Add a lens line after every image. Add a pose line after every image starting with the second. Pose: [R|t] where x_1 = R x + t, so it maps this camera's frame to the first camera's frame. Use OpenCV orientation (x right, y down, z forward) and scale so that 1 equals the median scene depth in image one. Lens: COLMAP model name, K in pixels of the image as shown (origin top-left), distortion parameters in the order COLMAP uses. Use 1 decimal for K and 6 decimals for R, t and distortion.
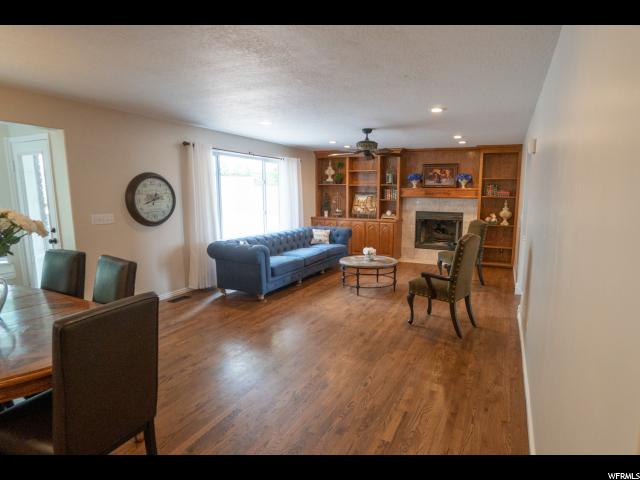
lens RADIAL K [[365.3, 0, 322.1], [0, 365.3, 239.8], [0, 0, 1]] dist [-0.042278, 0.005102]
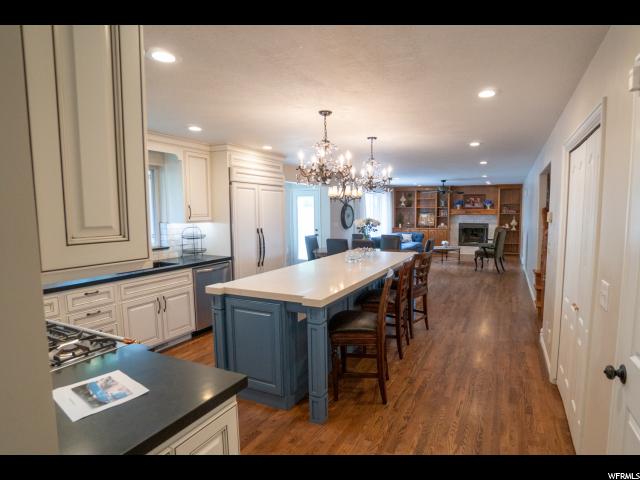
lens RADIAL K [[365.3, 0, 320.9], [0, 365.3, 242.6], [0, 0, 1]] dist [-0.042278, 0.005102]
pose [[0.999915, -0.009824, -0.008518, -0.393512], [0.009436, 0.998969, -0.044415, 0.085290], [0.008946, 0.044331, 0.998977, -0.713270]]
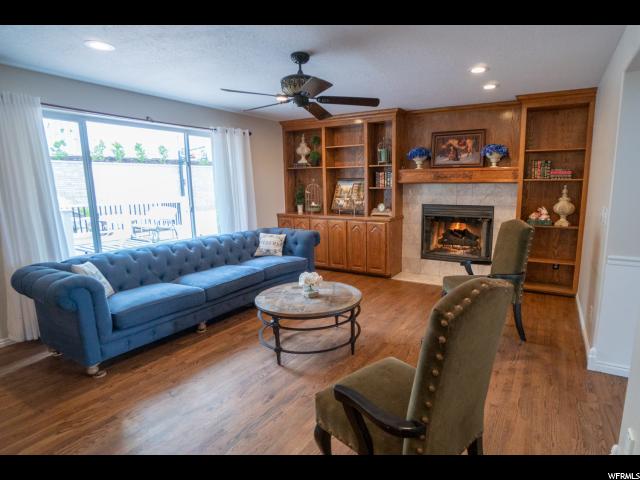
lens RADIAL K [[365.3, 0, 326.4], [0, 365.3, 241.7], [0, 0, 1]] dist [-0.042278, 0.005102]
pose [[0.995818, -0.002764, -0.091320, 0.158951], [0.005170, 0.999646, 0.026114, -0.031161], [0.091216, -0.026477, 0.995479, 0.349511]]
